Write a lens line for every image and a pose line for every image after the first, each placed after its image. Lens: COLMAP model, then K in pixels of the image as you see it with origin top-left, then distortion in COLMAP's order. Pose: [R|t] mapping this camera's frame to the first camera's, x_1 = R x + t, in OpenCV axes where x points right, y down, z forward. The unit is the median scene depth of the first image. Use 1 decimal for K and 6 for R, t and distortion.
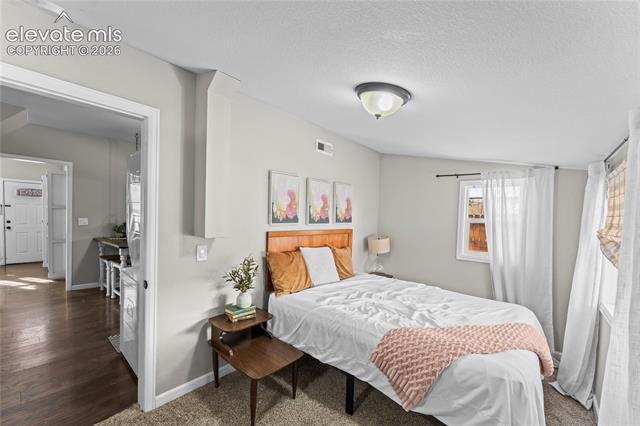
lens RADIAL K [[254.8, 0, 321.8], [0, 254.8, 227.3], [0, 0, 1]] dist [-0.001250, 0.000039]
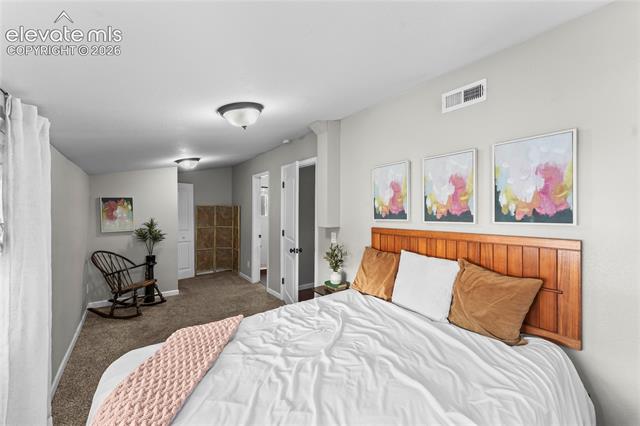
lens RADIAL K [[254.8, 0, 320.3], [0, 254.8, 211.8], [0, 0, 1]] dist [-0.001250, 0.000039]
pose [[-0.206217, -0.030836, -0.978020, 0.745675], [-0.046287, 0.998692, -0.021728, -0.012243], [0.977411, 0.040789, -0.207375, 0.906697]]
